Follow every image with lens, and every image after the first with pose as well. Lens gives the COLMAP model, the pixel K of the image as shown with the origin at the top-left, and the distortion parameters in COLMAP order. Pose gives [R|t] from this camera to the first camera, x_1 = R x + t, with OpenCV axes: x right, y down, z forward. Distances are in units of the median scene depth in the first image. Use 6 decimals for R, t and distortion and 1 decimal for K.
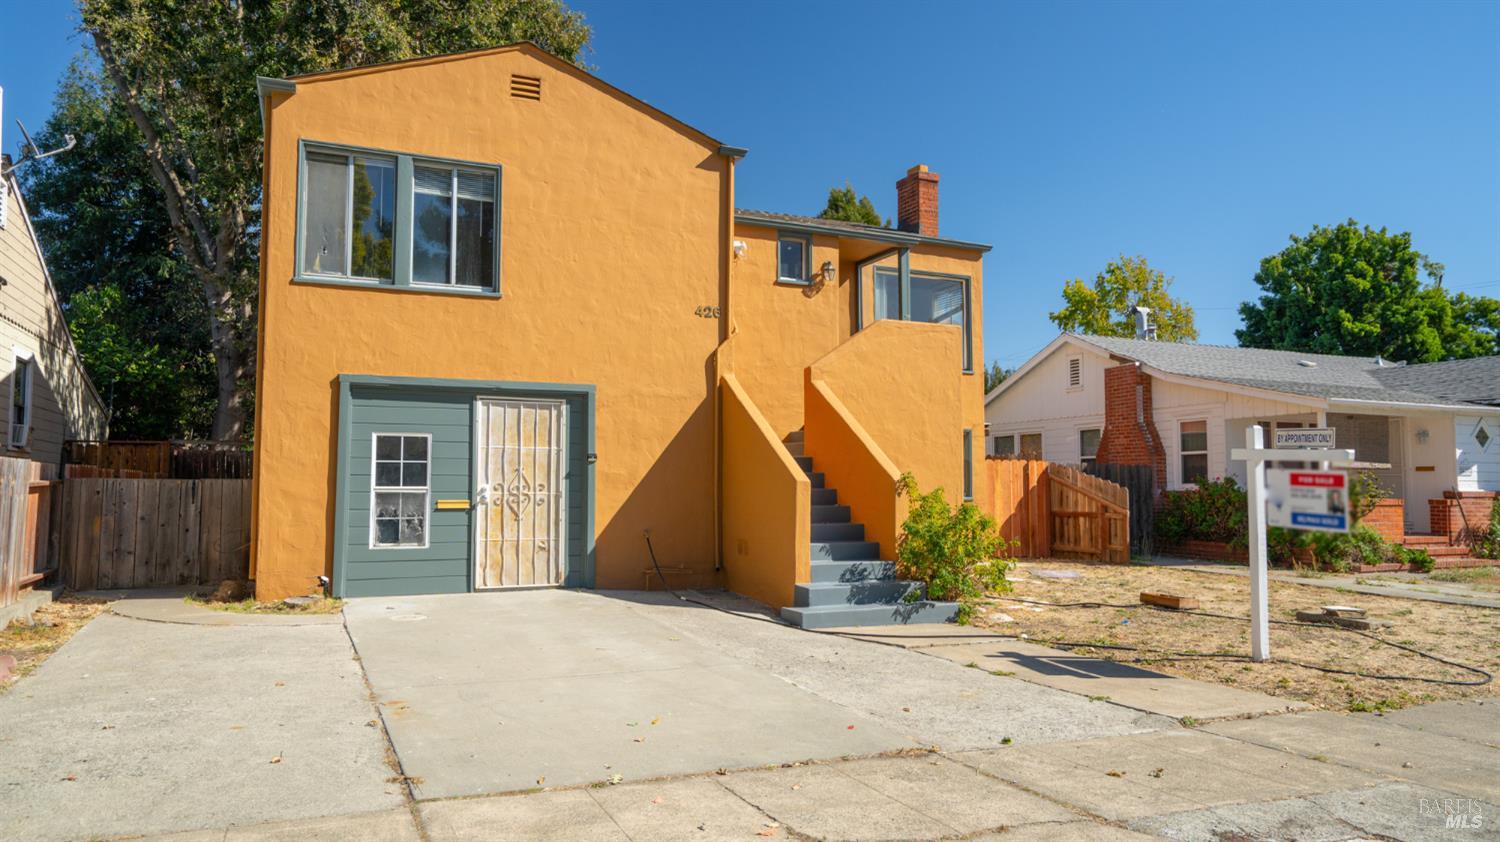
lens RADIAL K [[1050.8, 0, 776.7], [0, 1050.8, 418.8], [0, 0, 1]] dist [0.001859, 0.027759]
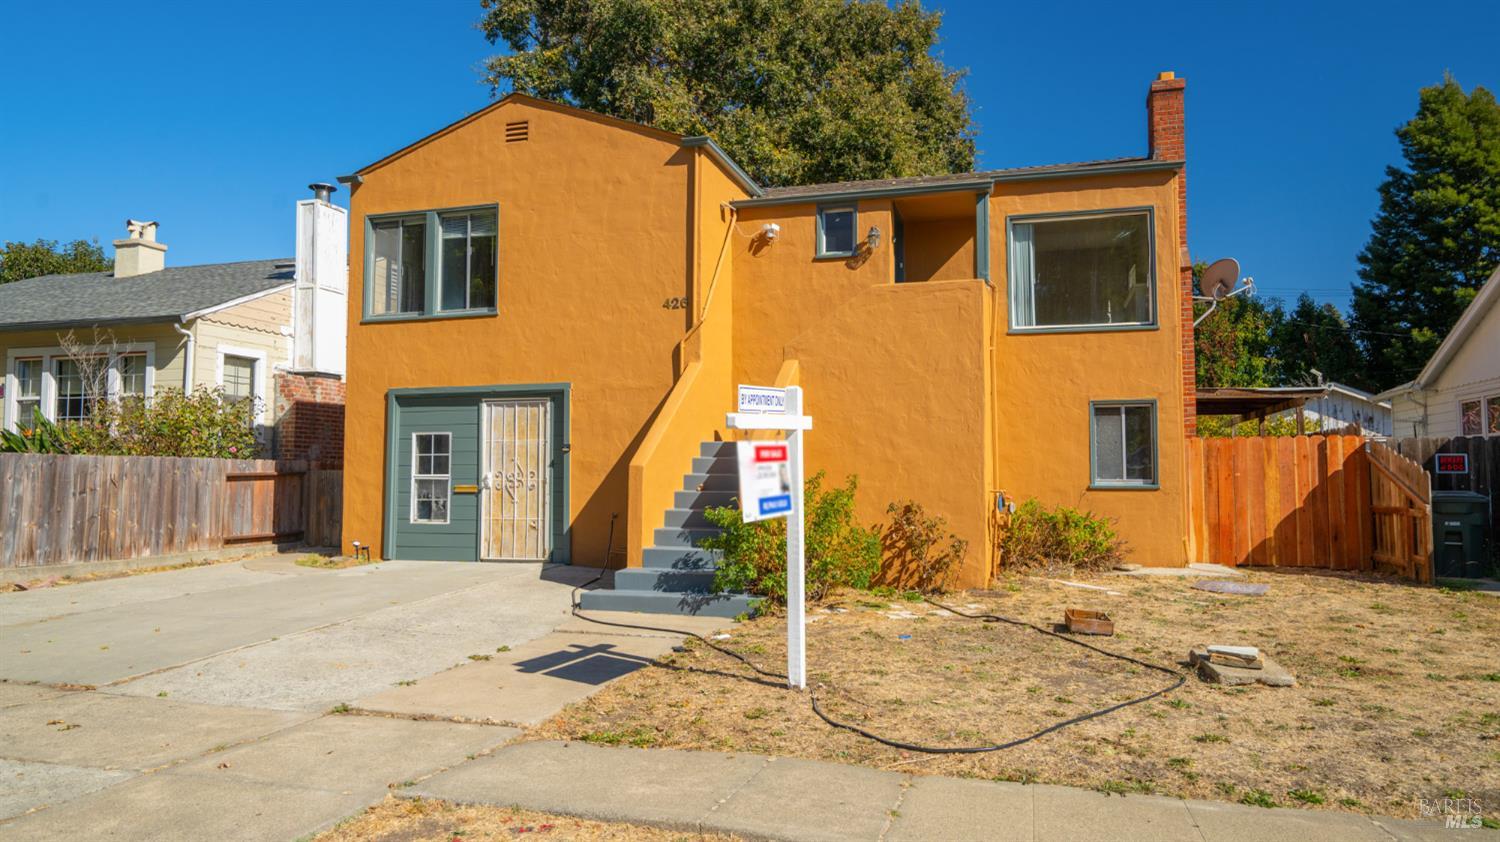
lens RADIAL K [[1050.8, 0, 726.7], [0, 1050.8, 418.3], [0, 0, 1]] dist [0.001859, 0.027759]
pose [[0.733690, -0.044334, -0.678036, 0.707537], [0.047254, 0.998782, -0.014174, 0.029582], [0.677839, -0.021641, 0.734892, 0.293686]]
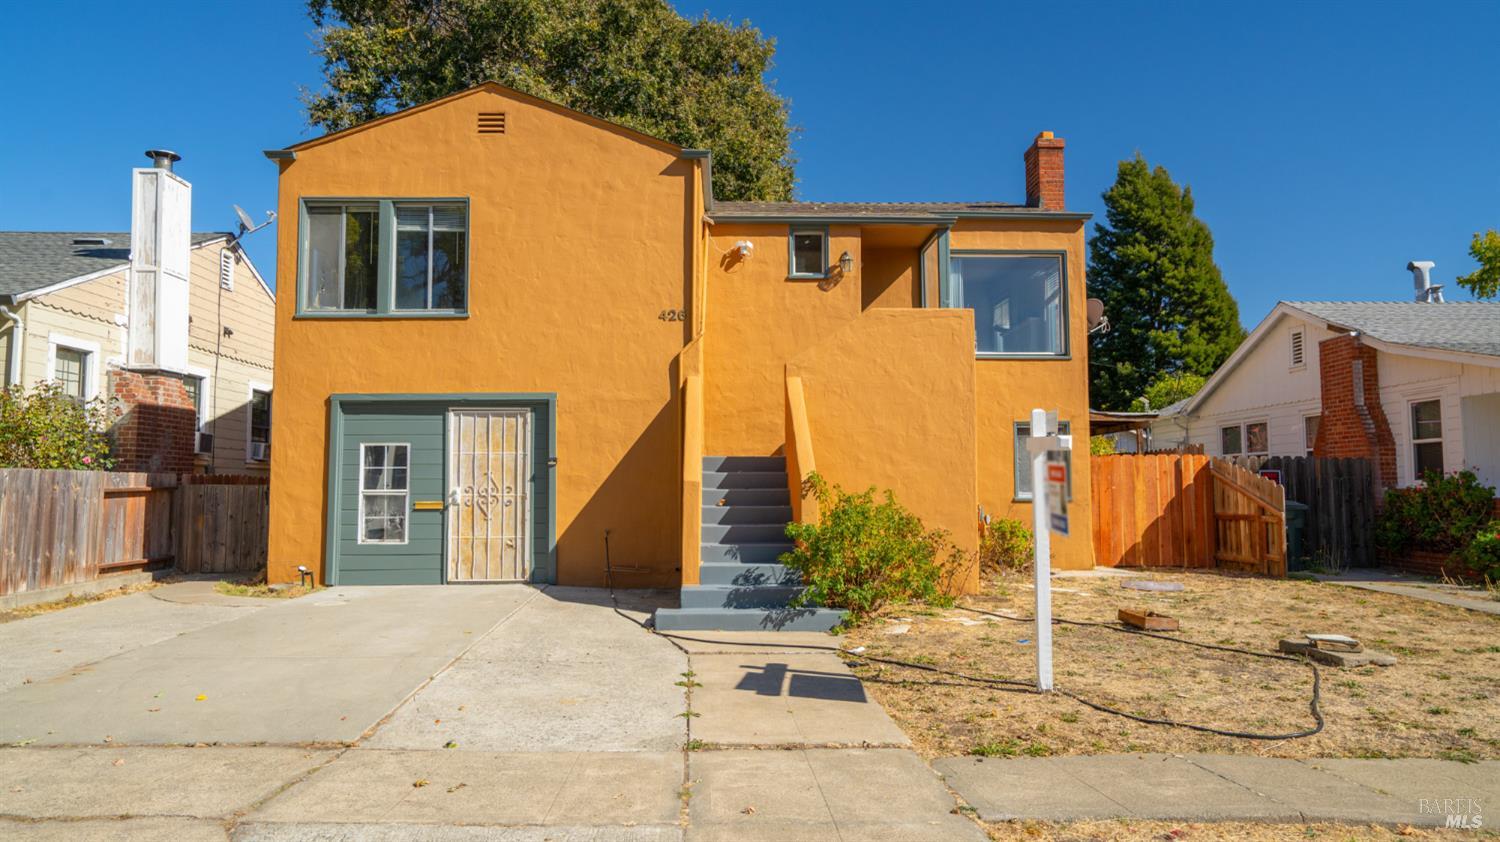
lens RADIAL K [[1050.8, 0, 750.4], [0, 1050.8, 418.0], [0, 0, 1]] dist [0.001859, 0.027759]
pose [[0.914198, -0.034733, -0.403777, 0.436375], [0.033218, 0.999390, -0.010759, 0.011220], [0.403905, -0.003577, 0.914794, 0.109261]]
